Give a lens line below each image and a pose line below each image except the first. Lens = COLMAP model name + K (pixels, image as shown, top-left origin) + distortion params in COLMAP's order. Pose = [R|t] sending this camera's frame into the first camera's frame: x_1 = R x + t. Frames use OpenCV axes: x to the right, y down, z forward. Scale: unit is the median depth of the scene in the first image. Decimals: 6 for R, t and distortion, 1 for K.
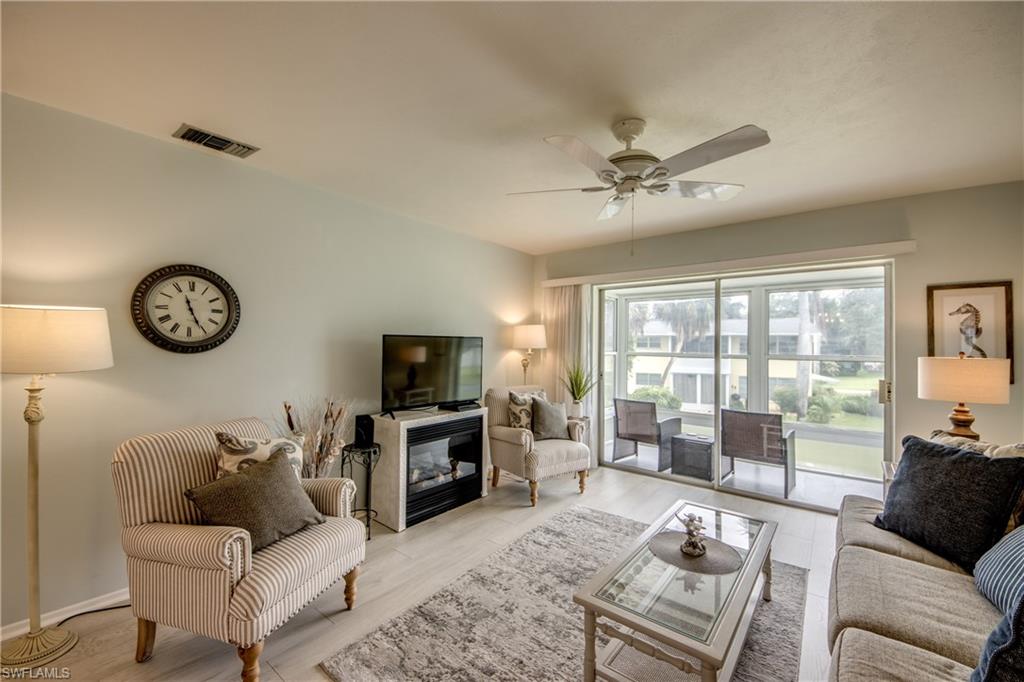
lens RADIAL K [[410.5, 0, 514.0], [0, 410.5, 343.1], [0, 0, 1]] dist [0.033788, -0.016908]
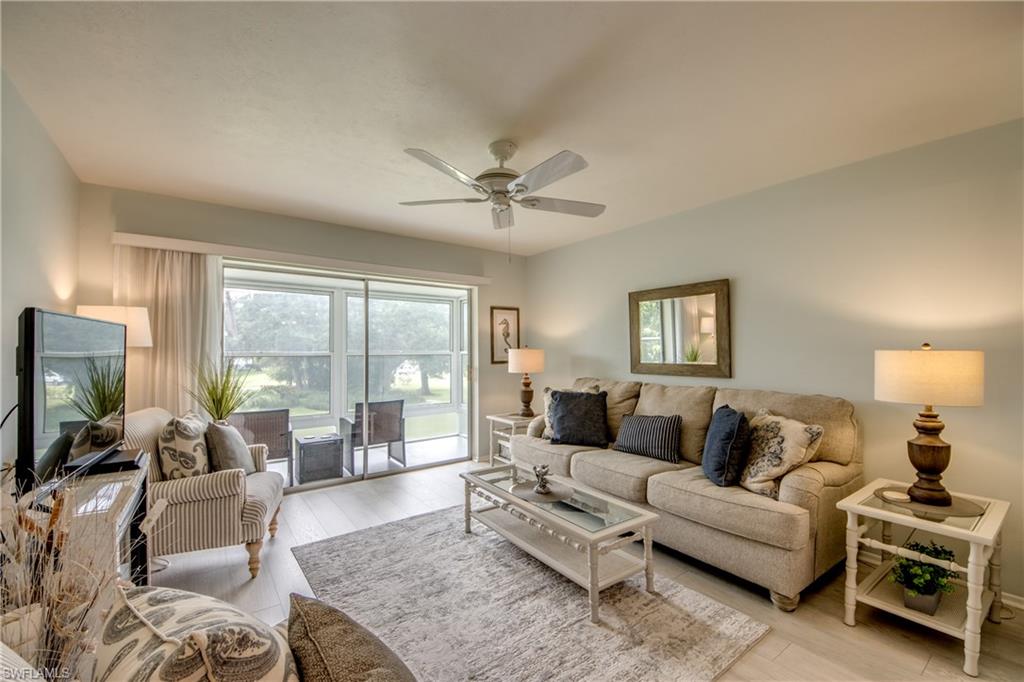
lens RADIAL K [[422.8, 0, 513.0], [0, 422.8, 346.8], [0, 0, 1]] dist [0.036797, -0.033672]
pose [[0.265462, -0.007350, 0.964093, -0.455679], [-0.002991, 0.999960, 0.008447, 0.007107], [-0.964117, -0.005126, 0.265430, 0.354931]]
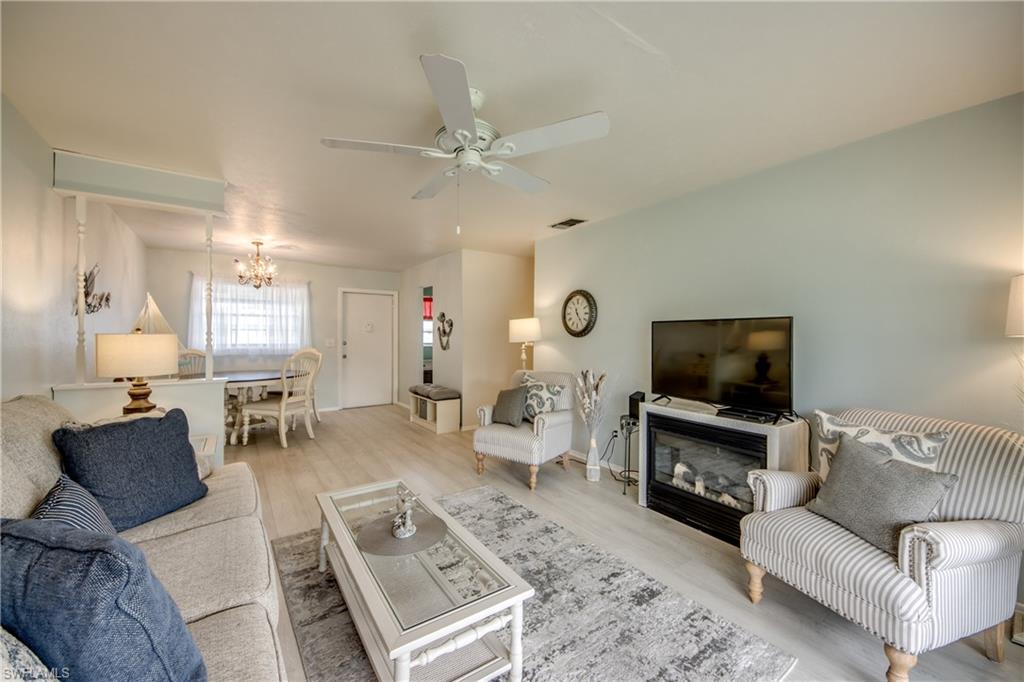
lens RADIAL K [[392.6, 0, 496.2], [0, 392.6, 338.5], [0, 0, 1]] dist [0.048518, -0.024002]
pose [[-0.315978, -0.001850, -0.948765, 0.609793], [-0.004312, 0.999991, -0.000514, 0.020030], [0.948757, 0.003929, -0.315983, 0.725463]]
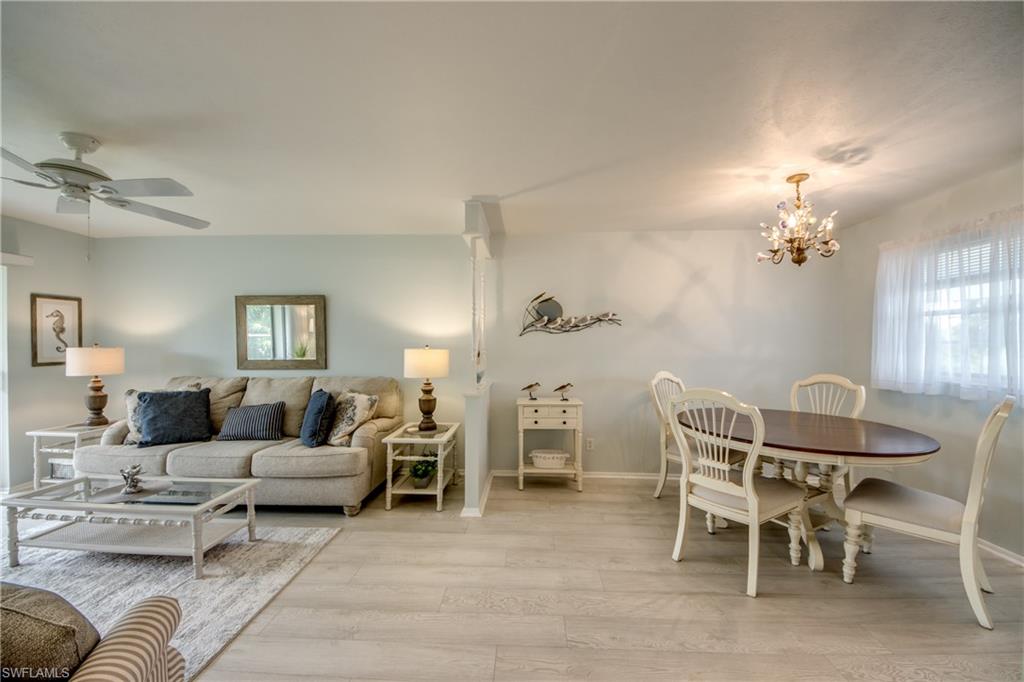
lens RADIAL K [[383.6, 0, 512.0], [0, 383.6, 341.0], [0, 0, 1]] dist [0.035990, -0.022435]
pose [[-0.577790, -0.008042, 0.816146, -0.651286], [-0.012340, 0.999923, 0.001117, -0.006775], [-0.816092, -0.009426, -0.577845, 0.353353]]
